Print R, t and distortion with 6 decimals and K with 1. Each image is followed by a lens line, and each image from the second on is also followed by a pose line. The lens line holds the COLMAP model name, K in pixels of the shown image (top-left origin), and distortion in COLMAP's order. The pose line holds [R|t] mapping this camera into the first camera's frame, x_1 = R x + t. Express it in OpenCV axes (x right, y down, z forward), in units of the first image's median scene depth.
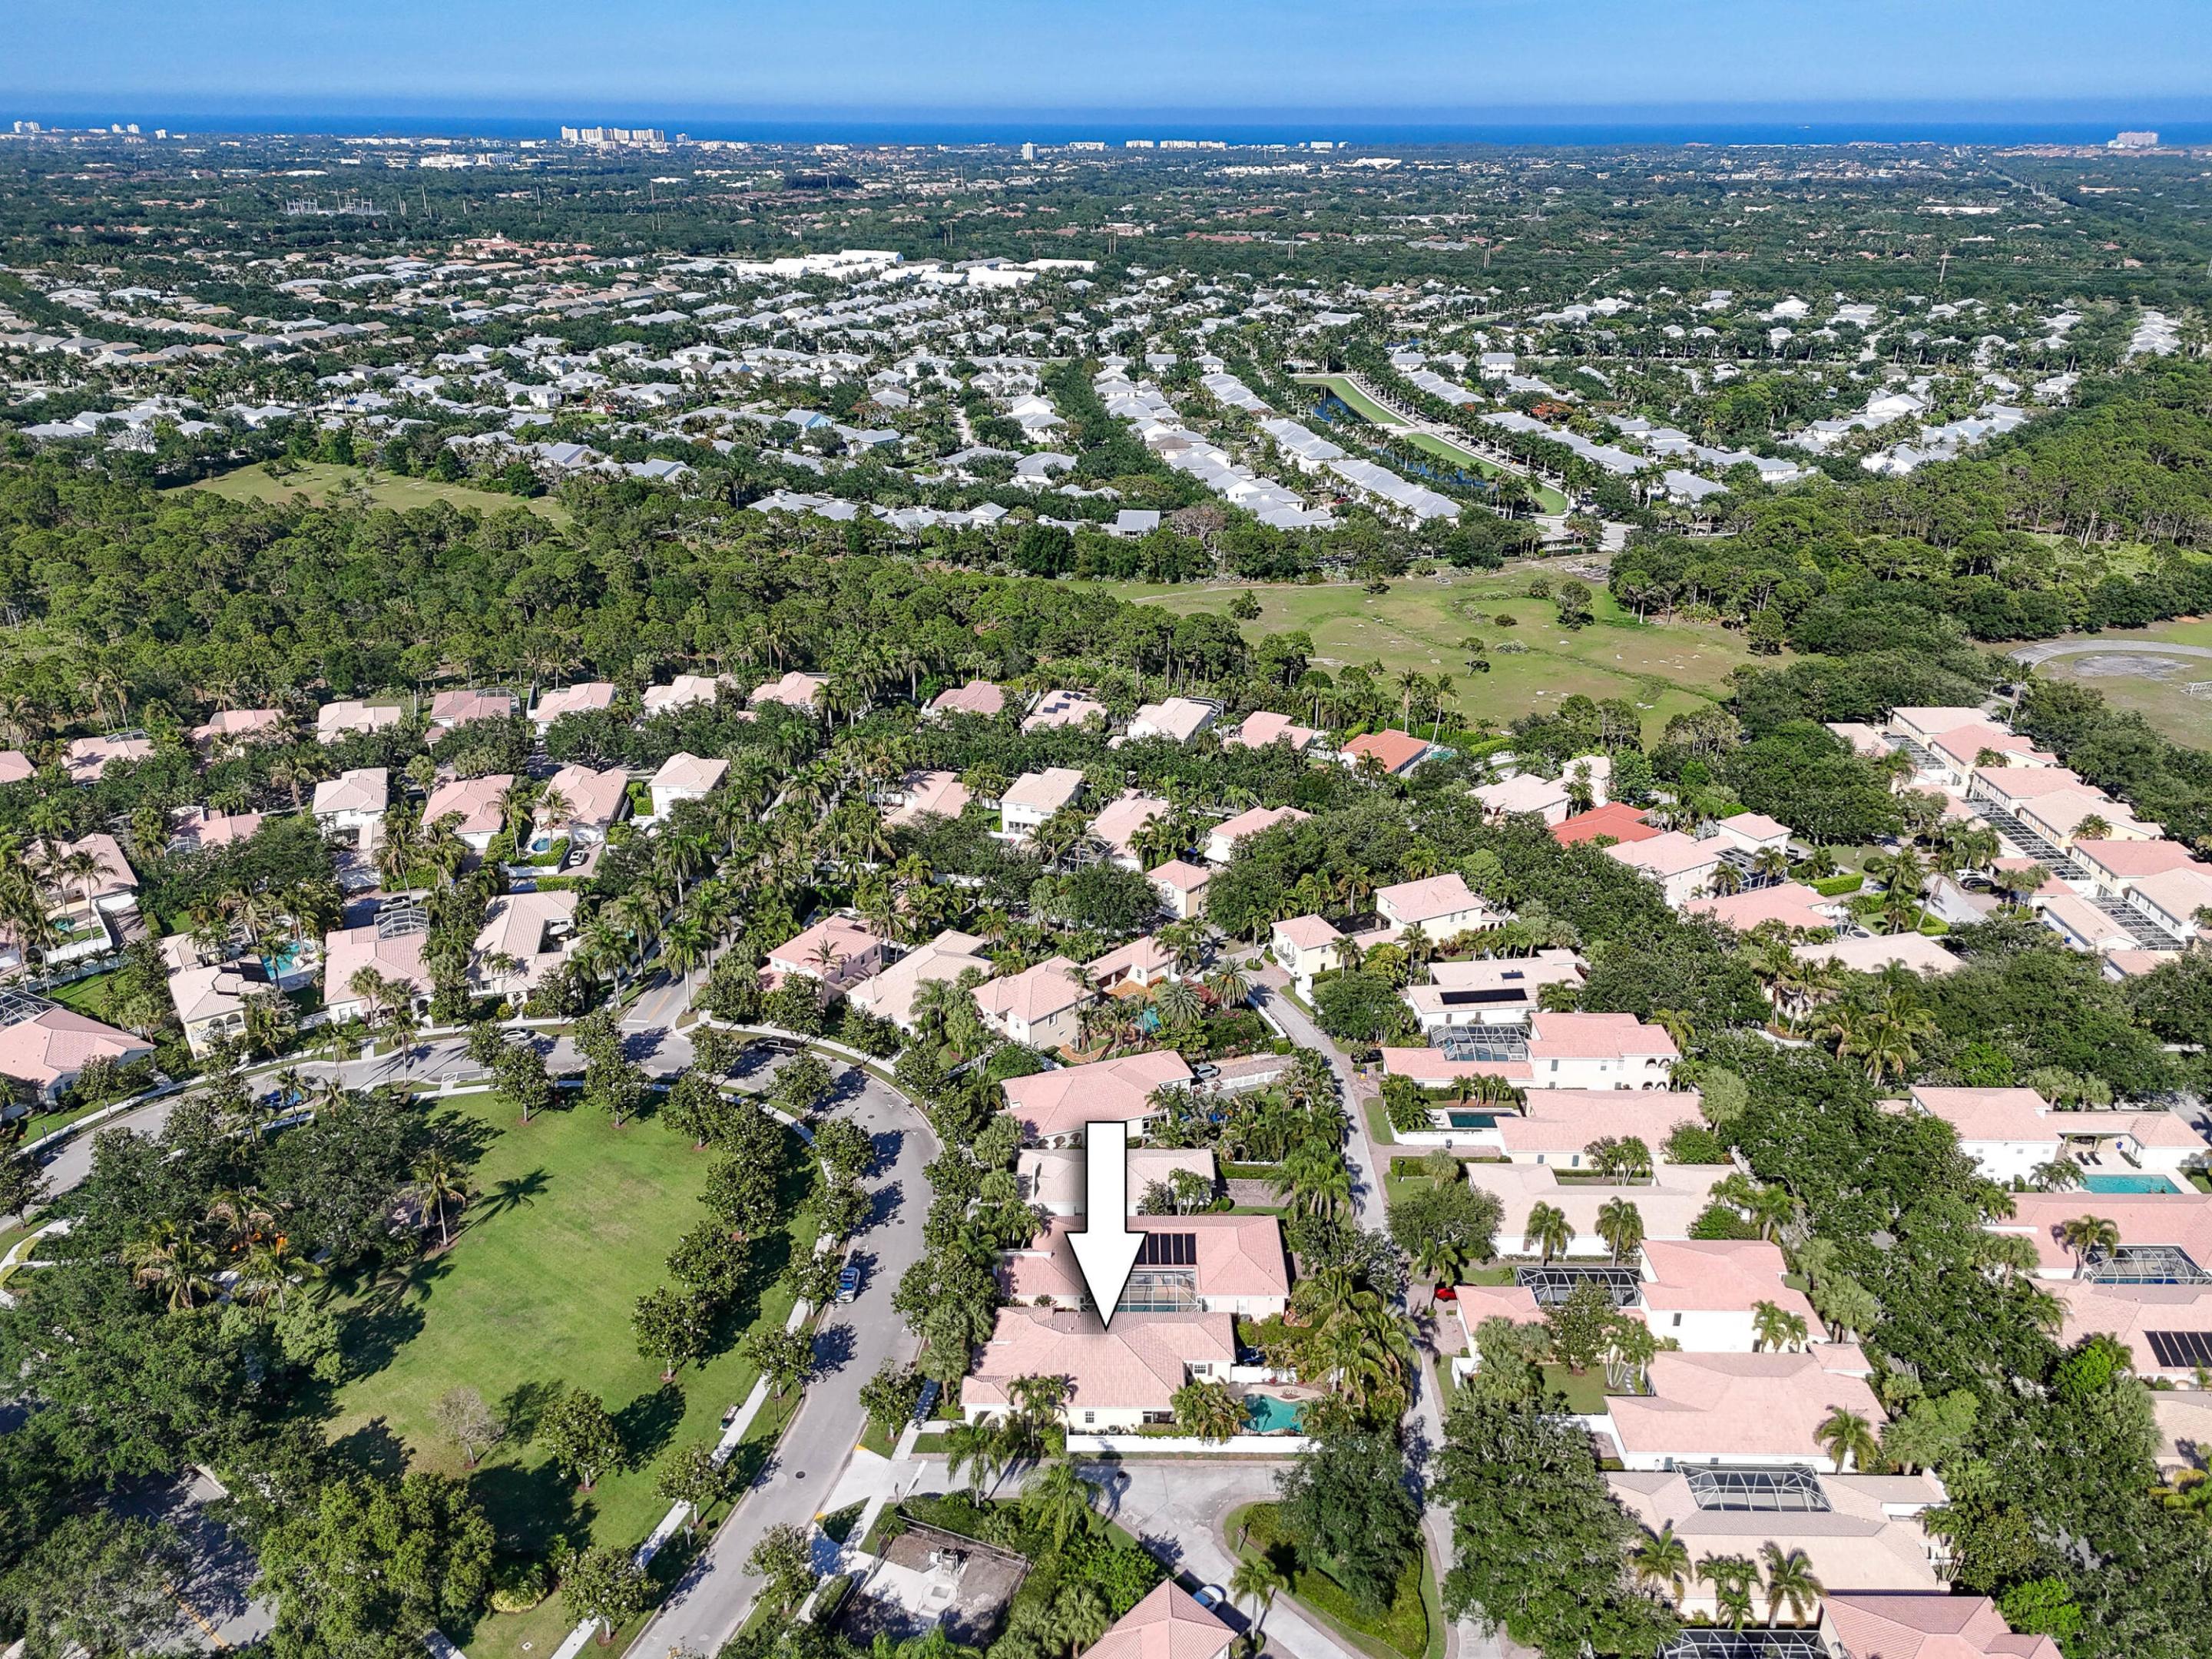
lens RADIAL K [[1611.7, 0, 1106.0], [0, 1611.7, 829.5], [0, 0, 1]] dist [0.084310, -0.077626]
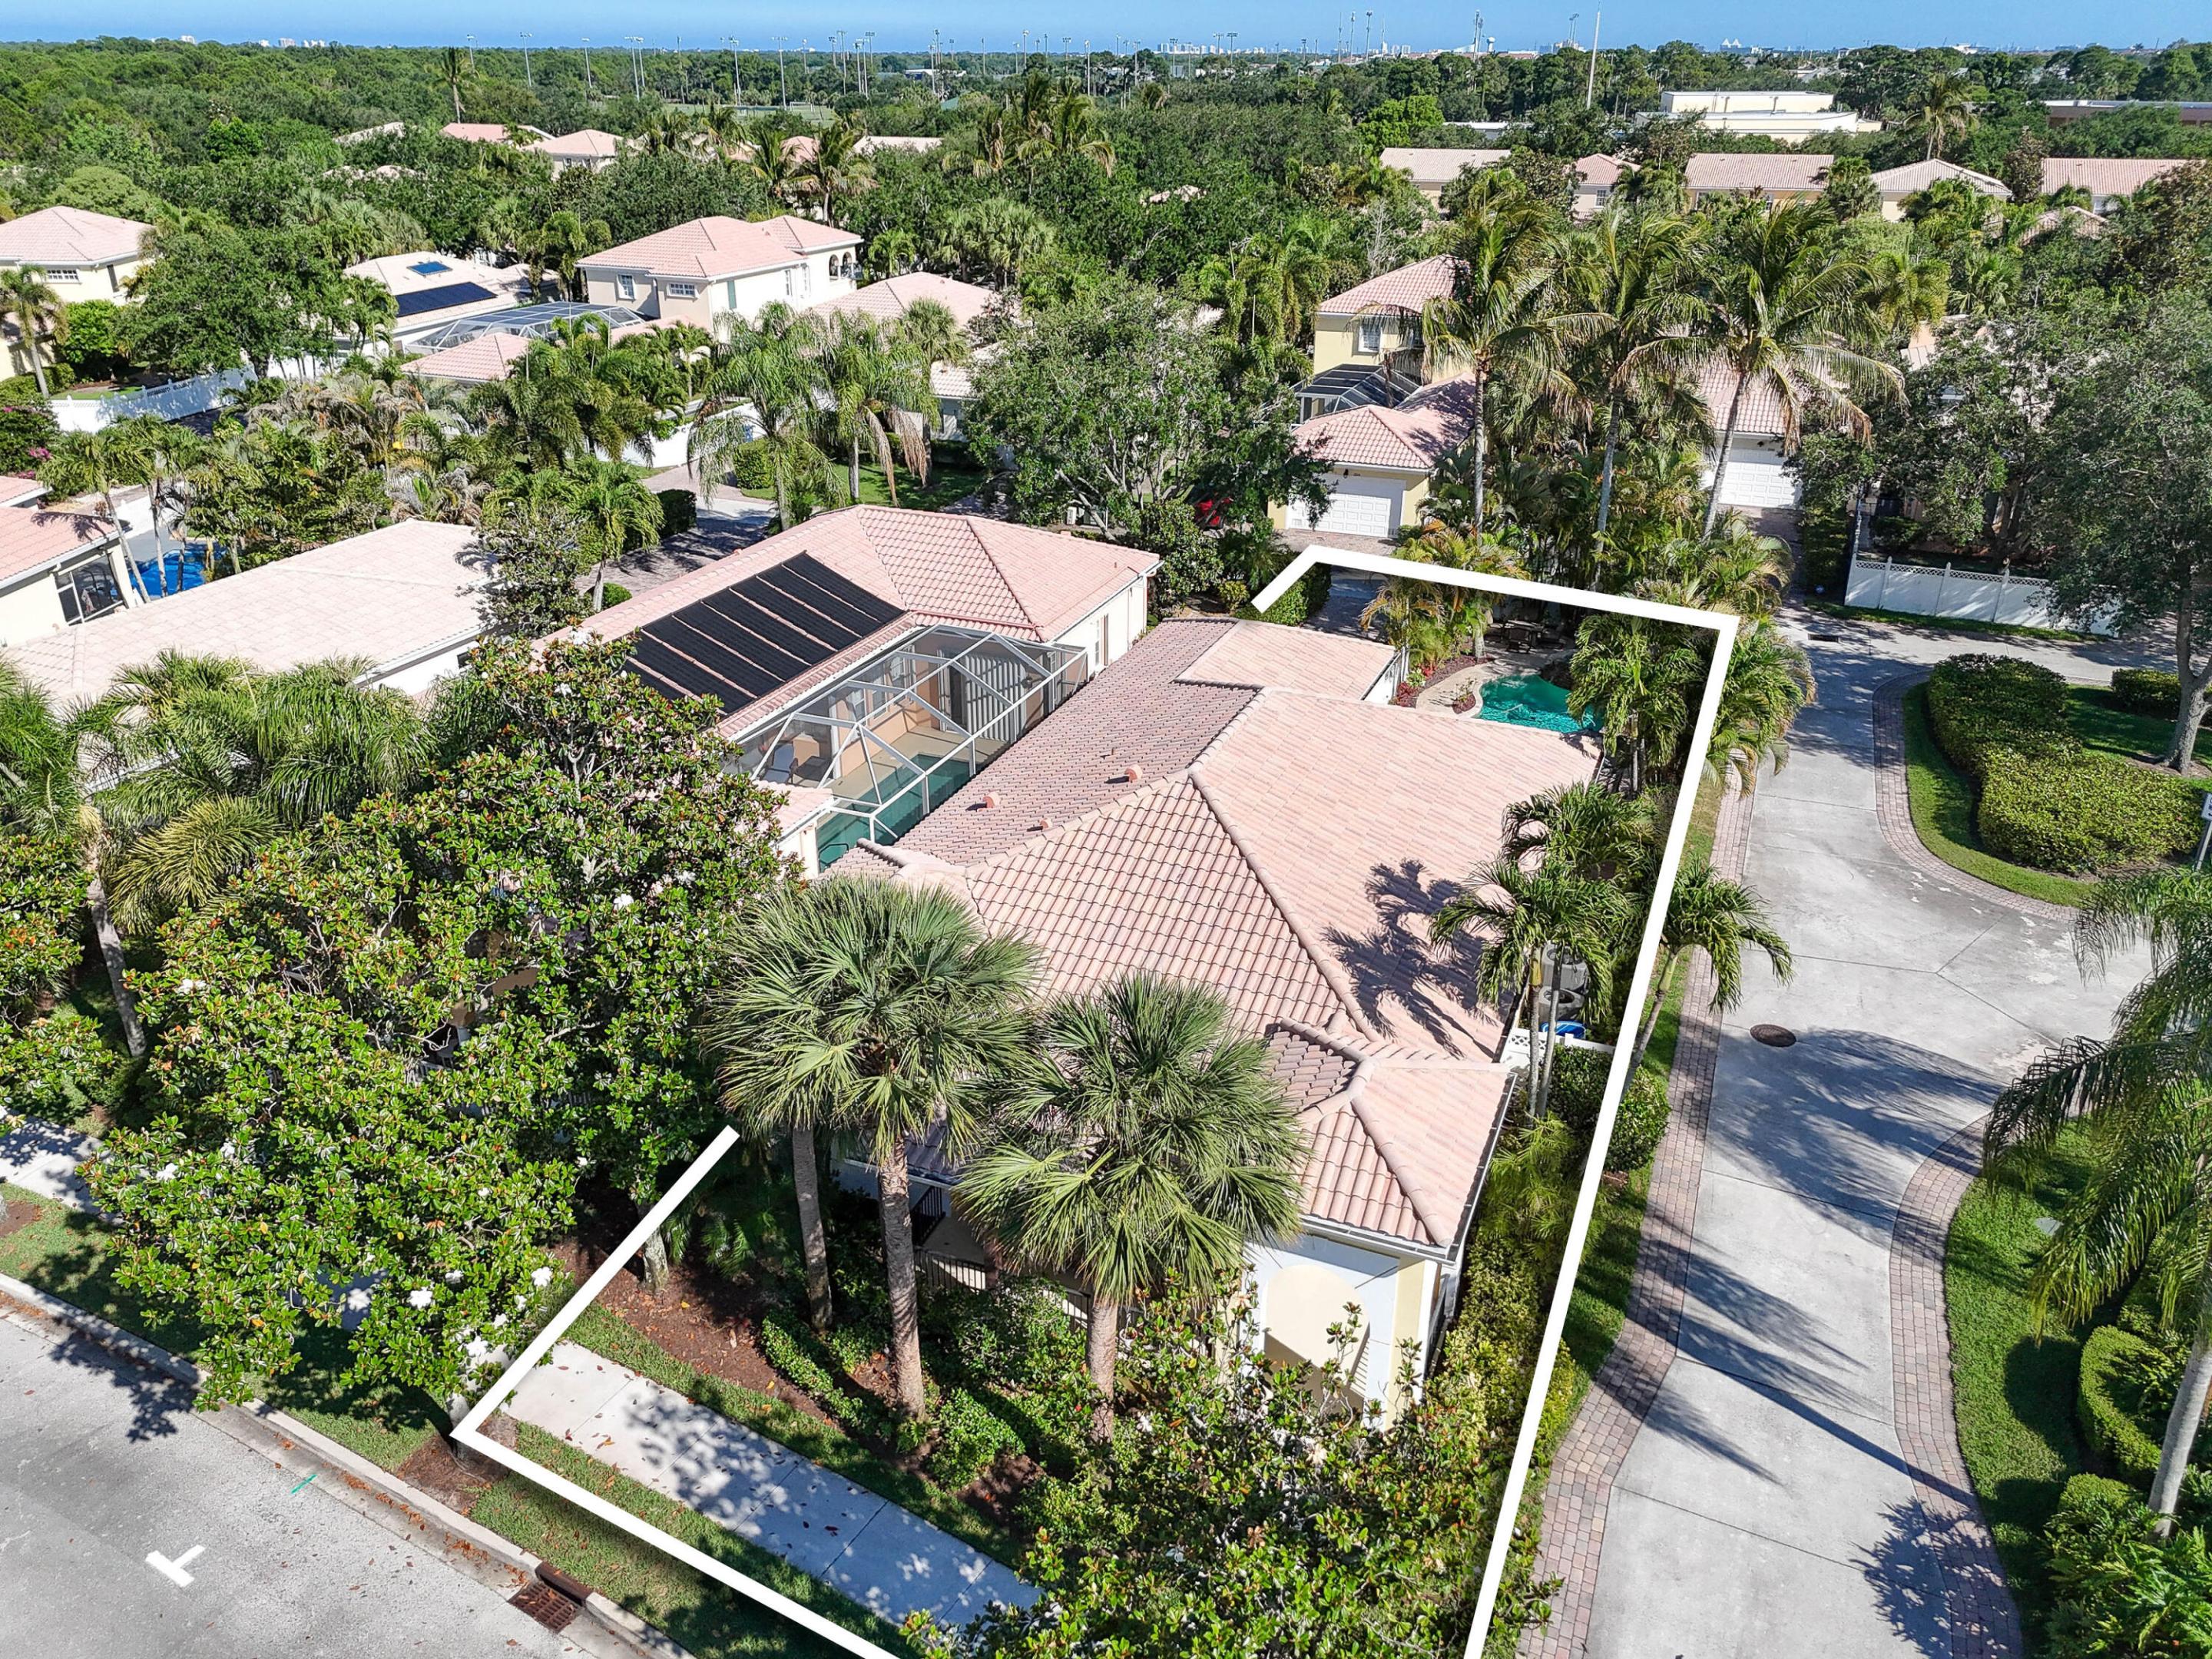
lens RADIAL K [[1611.7, 0, 1106.0], [0, 1611.7, 829.5], [0, 0, 1]] dist [0.084310, -0.077626]
pose [[0.385281, -0.396828, 0.833118, -0.109193], [0.366239, 0.894424, 0.256660, 0.147958], [-0.847011, 0.206234, 0.489939, 0.512593]]
